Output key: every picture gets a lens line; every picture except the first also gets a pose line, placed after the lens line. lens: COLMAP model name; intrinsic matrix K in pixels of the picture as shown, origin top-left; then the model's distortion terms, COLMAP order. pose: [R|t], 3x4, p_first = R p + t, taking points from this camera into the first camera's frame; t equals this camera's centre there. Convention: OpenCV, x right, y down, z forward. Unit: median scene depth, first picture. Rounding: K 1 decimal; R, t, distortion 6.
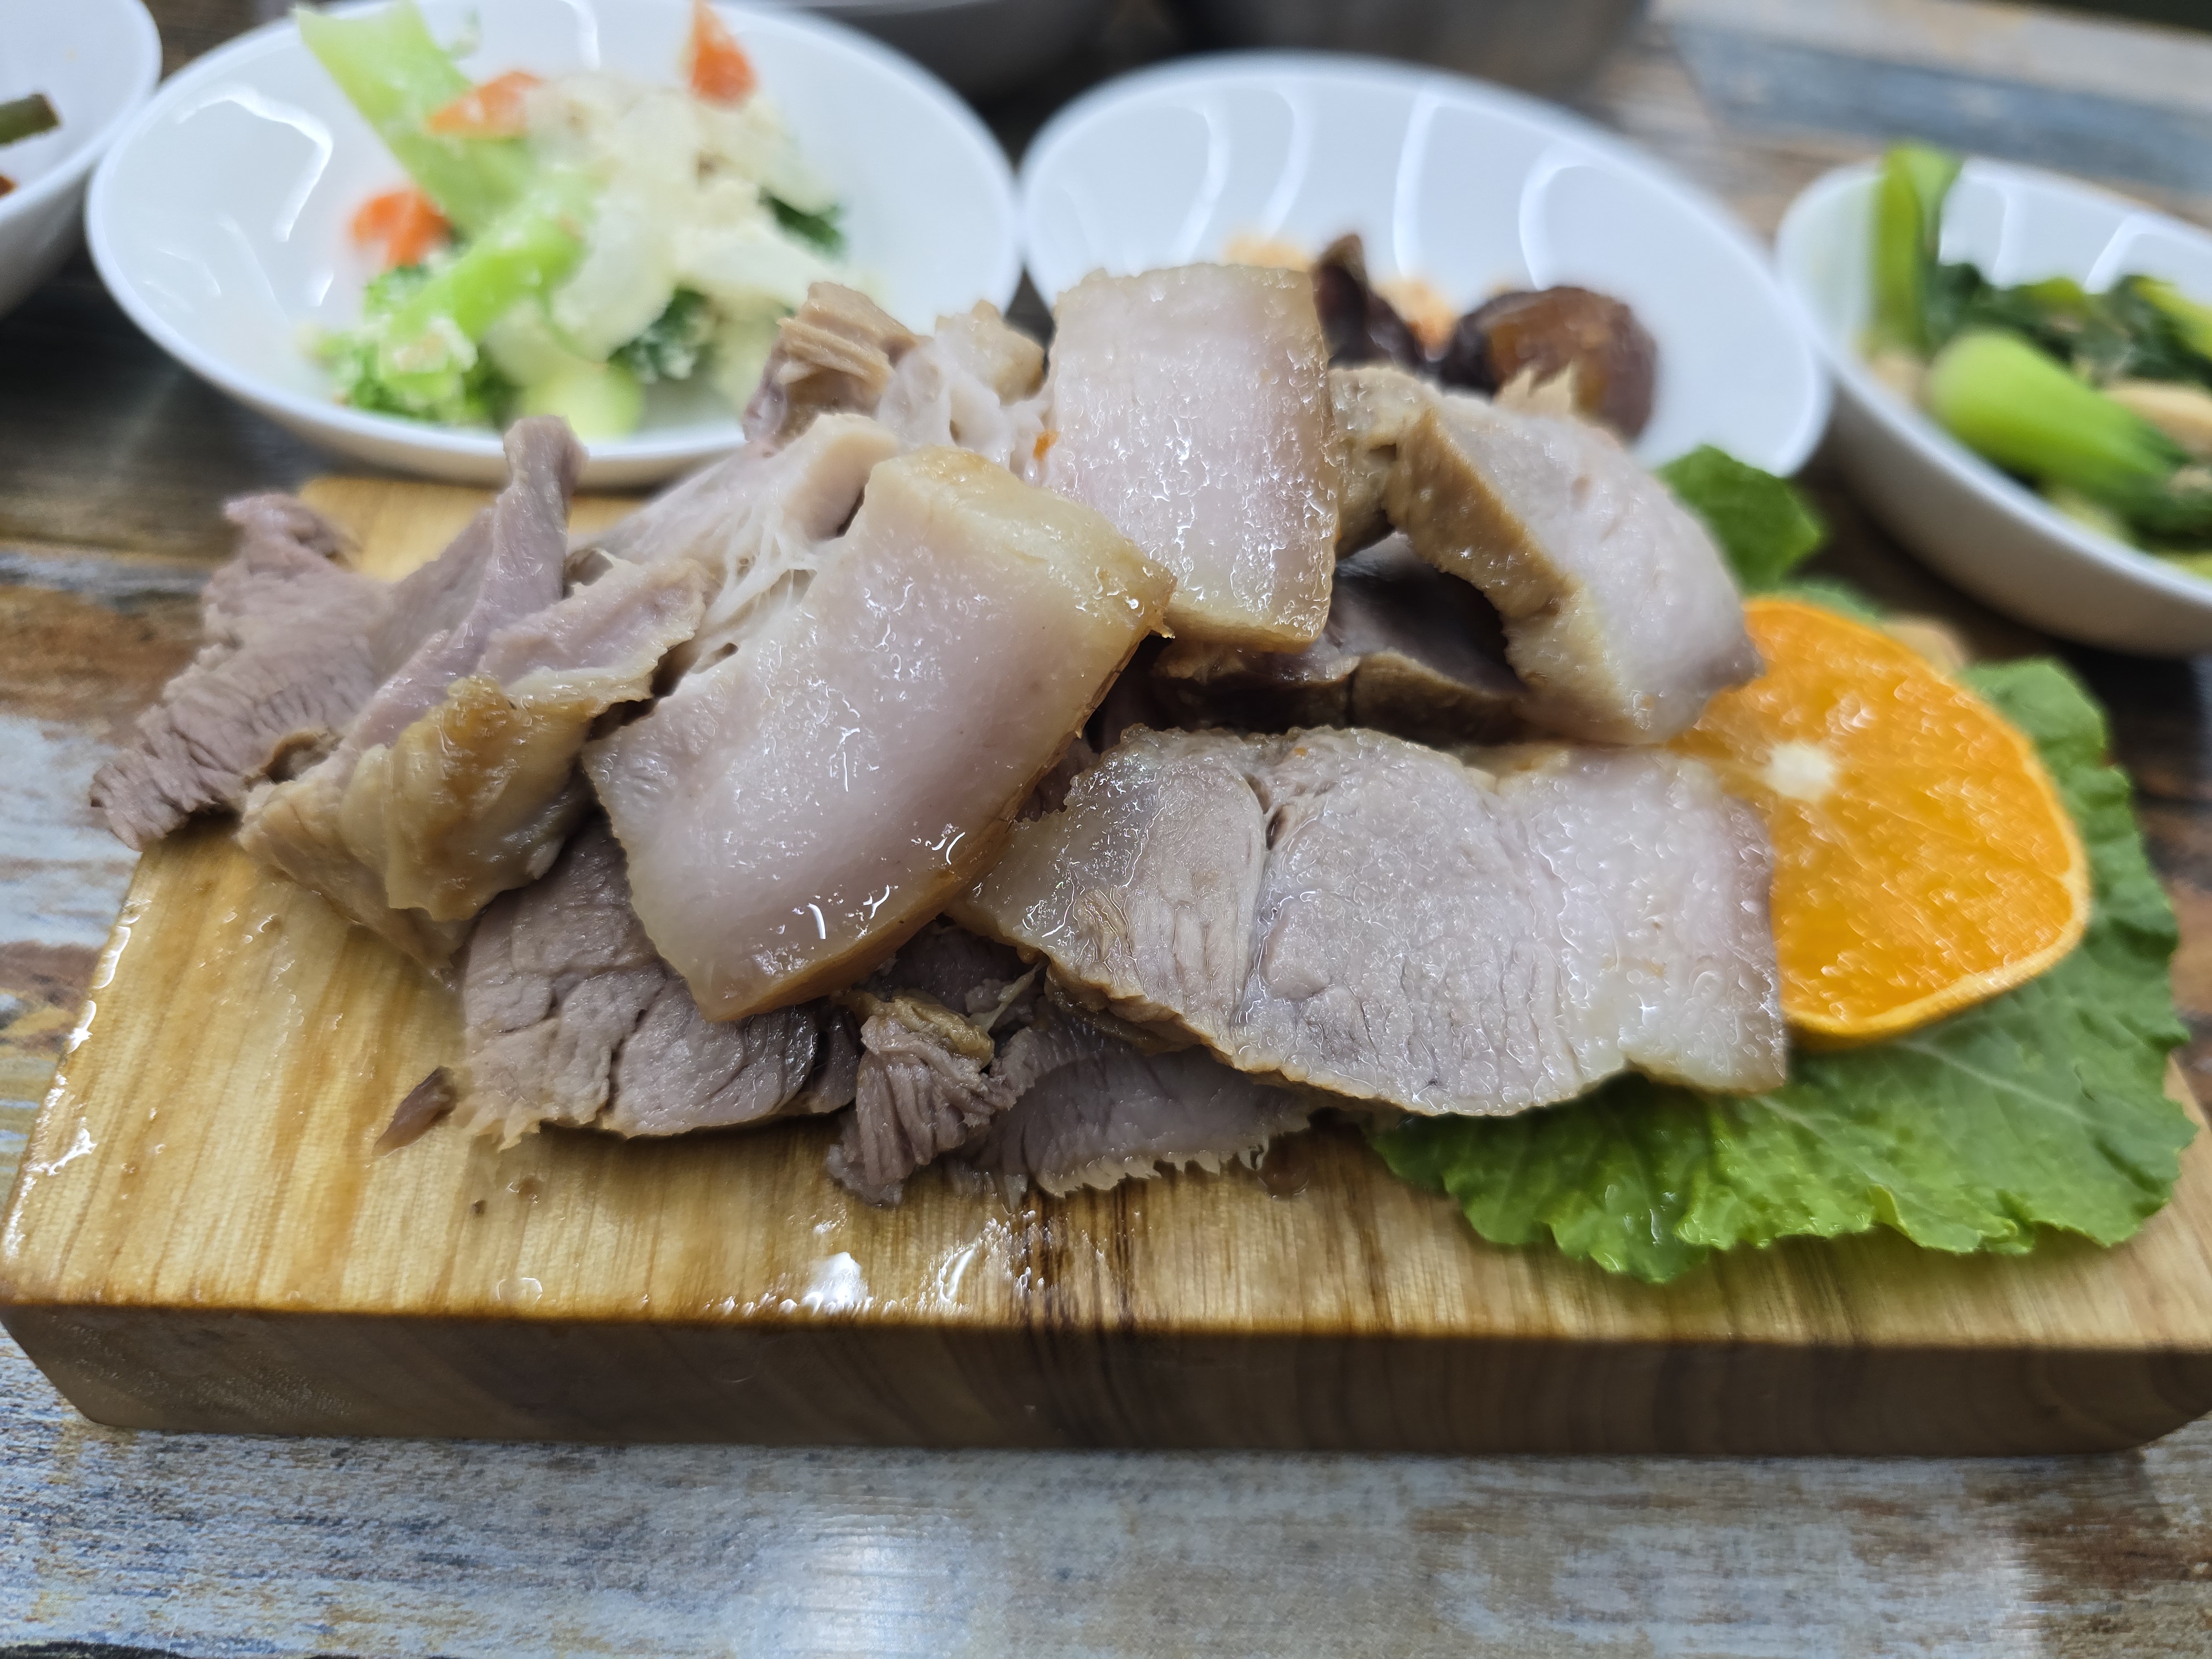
lens RADIAL K [[1508.9, 0, 1119.1], [0, 1508.9, 865.2], [0, 0, 1]] dist [0.007116, -0.034557]
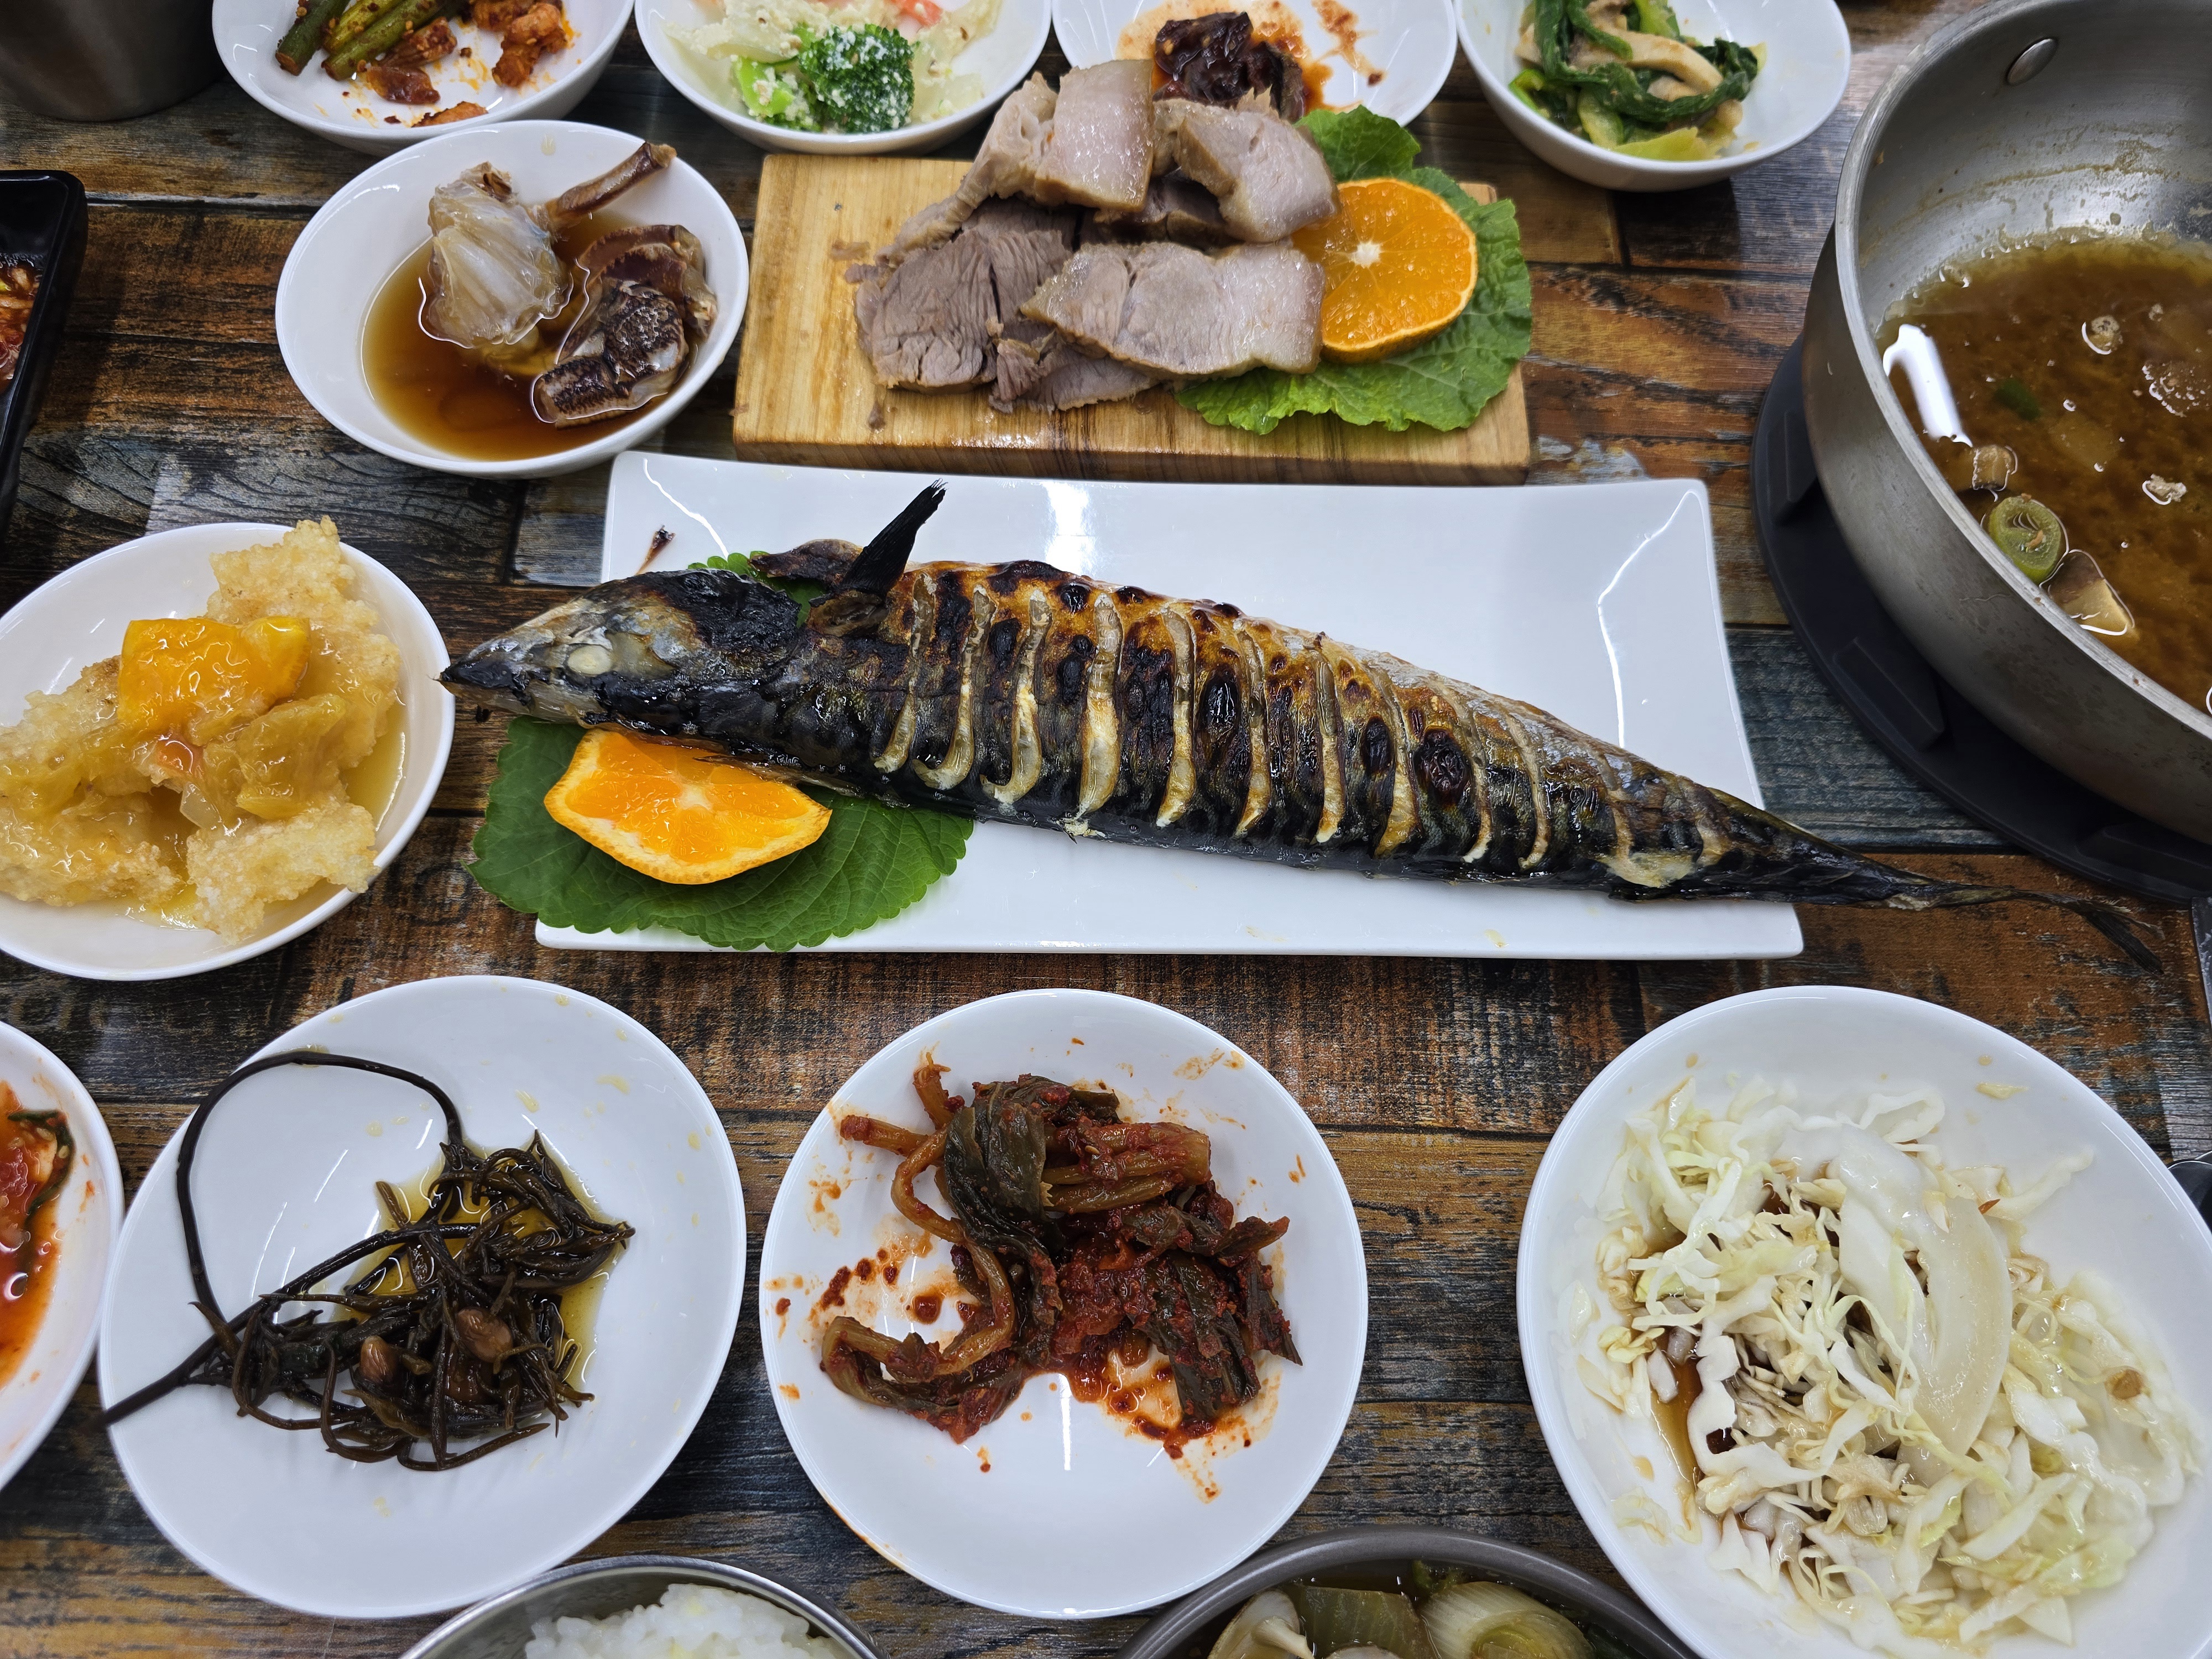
lens RADIAL K [[1508.9, 0, 1101.1], [0, 1508.9, 881.8], [0, 0, 1]] dist [0.007116, -0.034557]
pose [[0.994022, -0.012621, -0.108452, 0.341155], [0.040092, 0.966100, 0.255034, 0.351898], [0.101557, -0.257858, 0.960831, -2.093685]]
